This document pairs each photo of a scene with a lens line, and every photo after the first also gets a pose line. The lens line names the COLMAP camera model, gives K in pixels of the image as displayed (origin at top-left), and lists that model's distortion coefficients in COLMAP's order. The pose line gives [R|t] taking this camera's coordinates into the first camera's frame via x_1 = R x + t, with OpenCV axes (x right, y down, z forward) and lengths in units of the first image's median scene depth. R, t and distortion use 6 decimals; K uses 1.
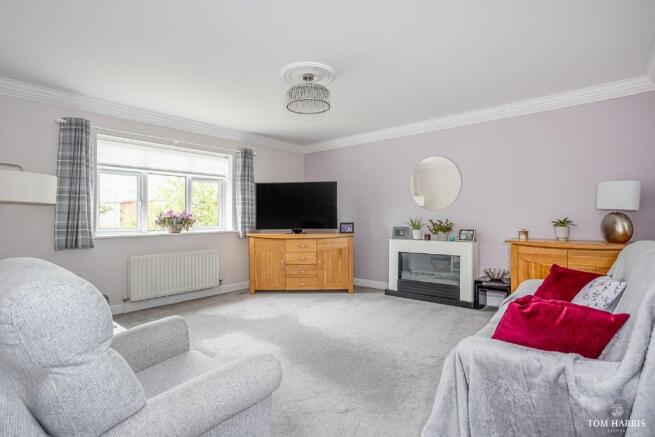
lens RADIAL K [[325.0, 0, 327.0], [0, 325.0, 217.5], [0, 0, 1]] dist [-0.000400, 0.000327]
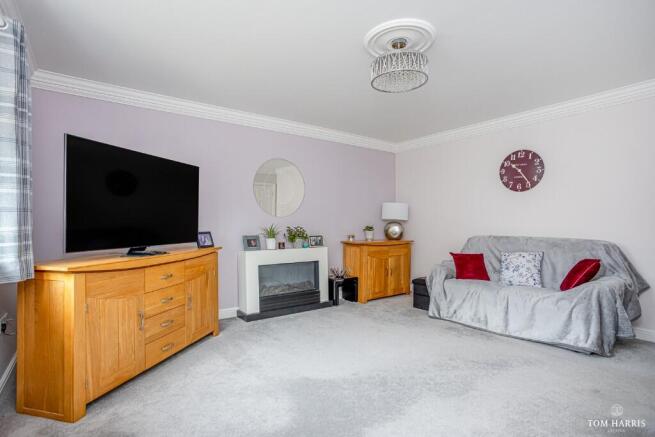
lens RADIAL K [[325.0, 0, 327.0], [0, 325.0, 217.5], [0, 0, 1]] dist [-0.000400, 0.000327]
pose [[0.249814, 0.026814, 0.967923, -0.569075], [0.004904, 0.999569, -0.028956, 0.007372], [-0.968281, 0.011980, 0.249575, 0.641079]]
